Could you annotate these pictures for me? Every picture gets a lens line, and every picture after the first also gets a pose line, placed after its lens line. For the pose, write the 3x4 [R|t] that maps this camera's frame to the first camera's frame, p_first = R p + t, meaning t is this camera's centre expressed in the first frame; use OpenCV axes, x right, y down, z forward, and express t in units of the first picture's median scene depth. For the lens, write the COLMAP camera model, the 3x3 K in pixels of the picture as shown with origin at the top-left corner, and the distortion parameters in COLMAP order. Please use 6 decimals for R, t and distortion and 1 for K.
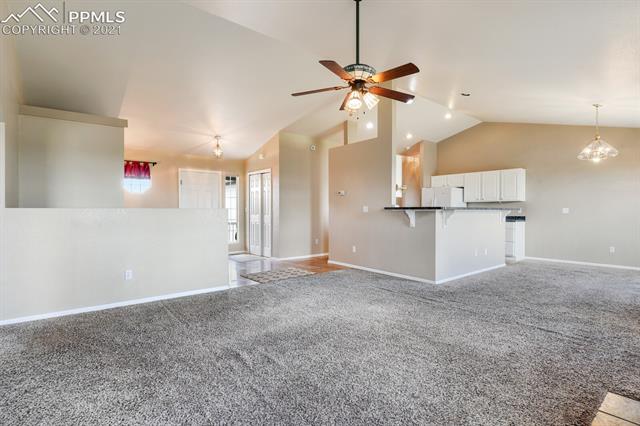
lens RADIAL K [[316.2, 0, 319.3], [0, 316.2, 215.6], [0, 0, 1]] dist [-0.017407, -0.000012]
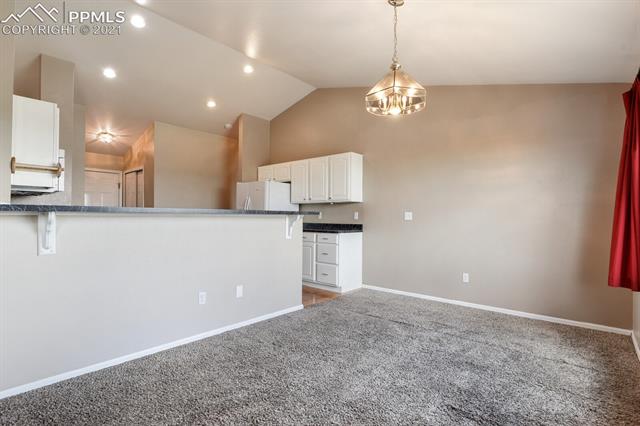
lens RADIAL K [[316.2, 0, 318.6], [0, 316.2, 213.6], [0, 0, 1]] dist [-0.017407, -0.000012]
pose [[0.987210, 0.013512, 0.158849, 0.419158], [-0.008964, 0.999530, -0.029312, -0.000403], [-0.159171, 0.027513, 0.986868, 0.317821]]
